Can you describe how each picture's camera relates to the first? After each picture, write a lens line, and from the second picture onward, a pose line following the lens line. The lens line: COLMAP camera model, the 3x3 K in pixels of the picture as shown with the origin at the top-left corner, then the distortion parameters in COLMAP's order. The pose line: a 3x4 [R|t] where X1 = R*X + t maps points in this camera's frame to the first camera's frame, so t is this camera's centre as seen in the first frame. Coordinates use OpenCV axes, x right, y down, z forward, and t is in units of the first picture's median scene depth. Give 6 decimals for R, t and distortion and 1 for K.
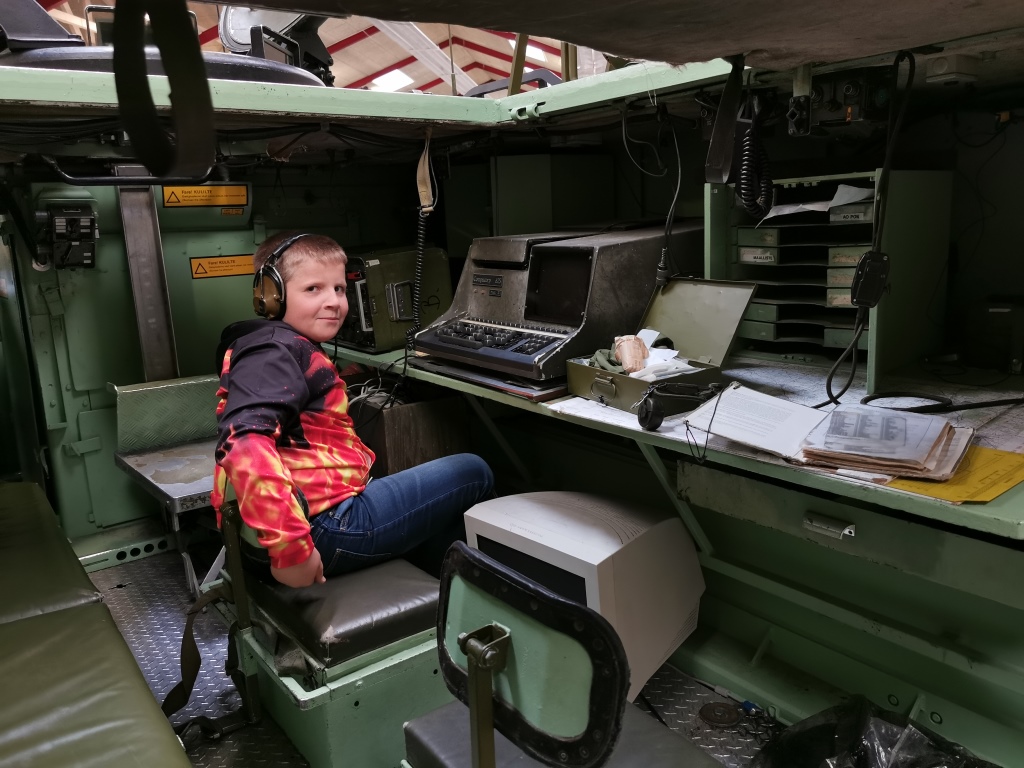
lens RADIAL K [[790.9, 0, 511.2], [0, 790.9, 380.8], [0, 0, 1]] dist [0.020707, -0.027966]
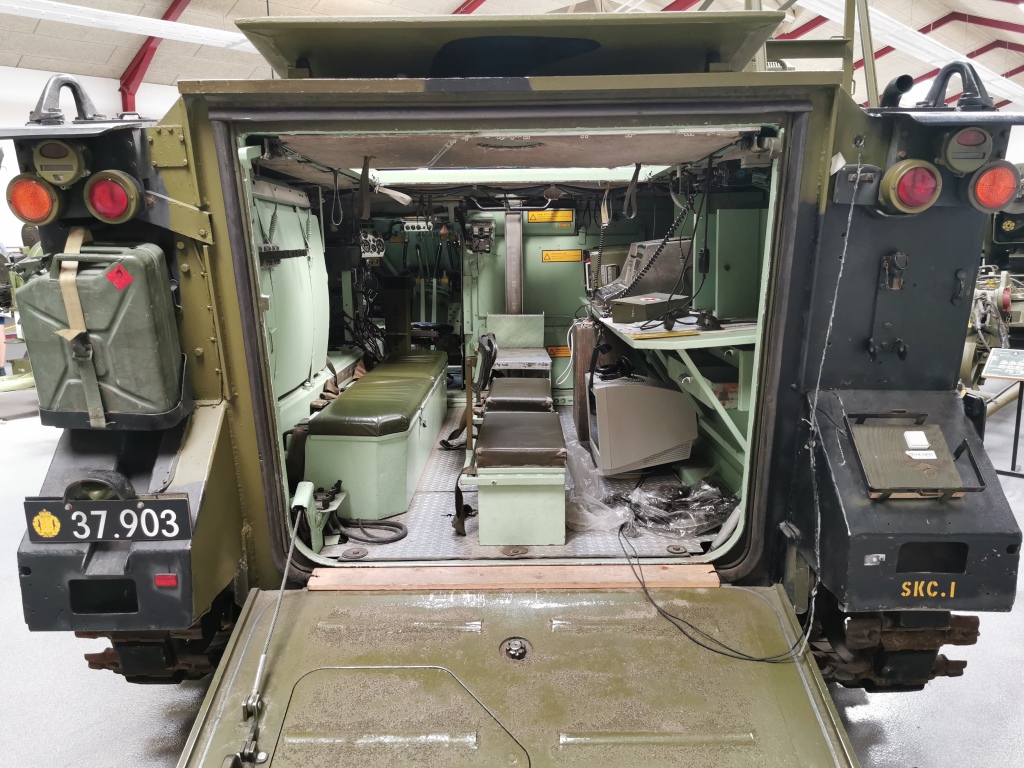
lens RADIAL K [[790.9, 0, 516.1], [0, 790.9, 384.2], [0, 0, 1]] dist [0.020707, -0.027966]
pose [[0.798569, 0.132575, -0.587121, 0.727571], [-0.139703, 0.989628, 0.033447, 0.106881], [0.585466, 0.055313, 0.808808, -0.538458]]
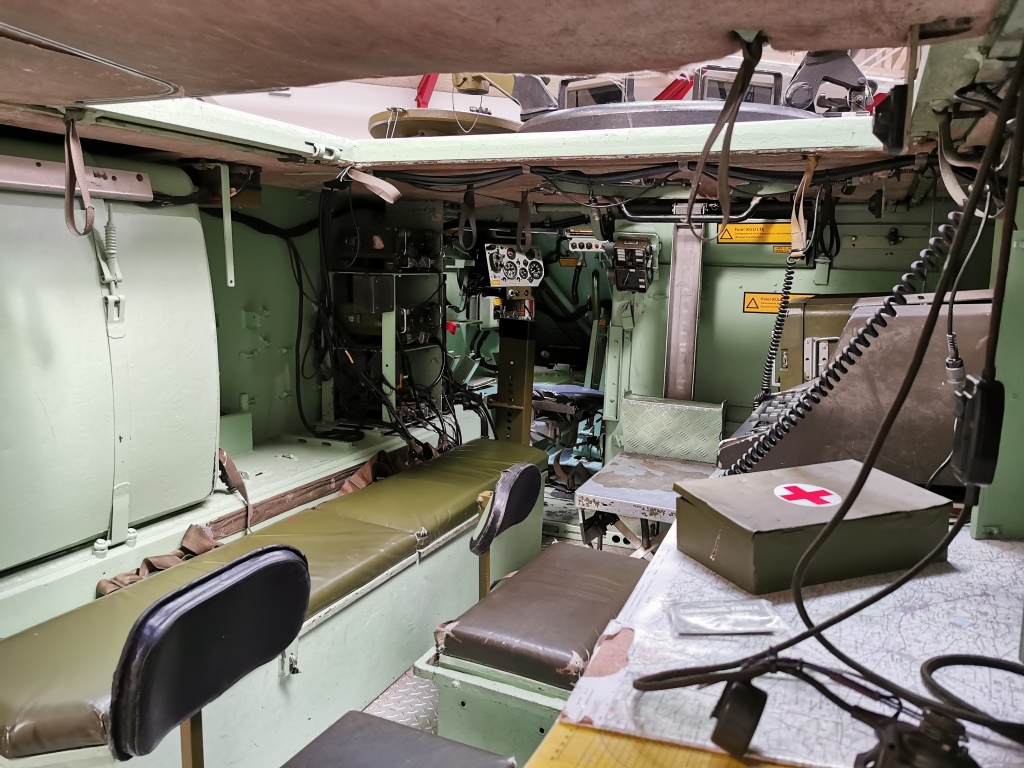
lens RADIAL K [[790.9, 0, 516.3], [0, 790.9, 383.4], [0, 0, 1]] dist [0.020707, -0.027966]
pose [[0.482566, 0.186079, -0.855865, 0.400583], [-0.218827, 0.971796, 0.087903, -0.072821], [0.848083, 0.144867, 0.509675, 0.266942]]
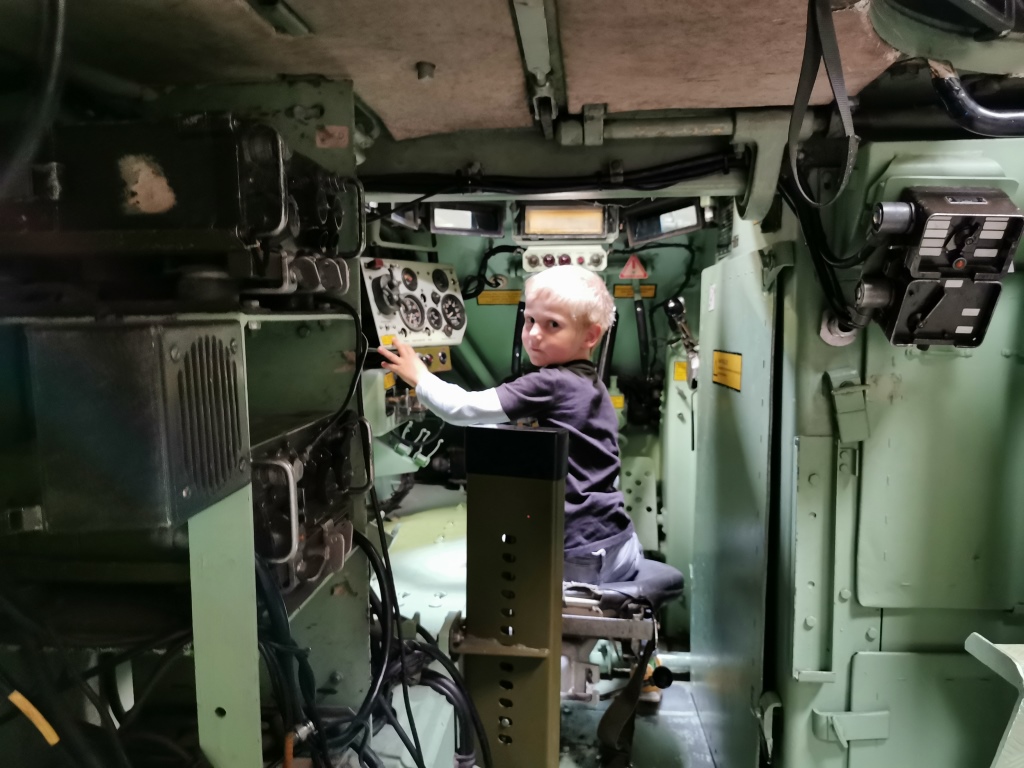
lens RADIAL K [[790.9, 0, 503.4], [0, 790.9, 395.0], [0, 0, 1]] dist [0.020707, -0.027966]
pose [[0.733048, 0.100368, -0.672731, -0.426839], [-0.155994, 0.987498, -0.022650, -0.069560], [0.662047, 0.121545, 0.739540, 0.538271]]
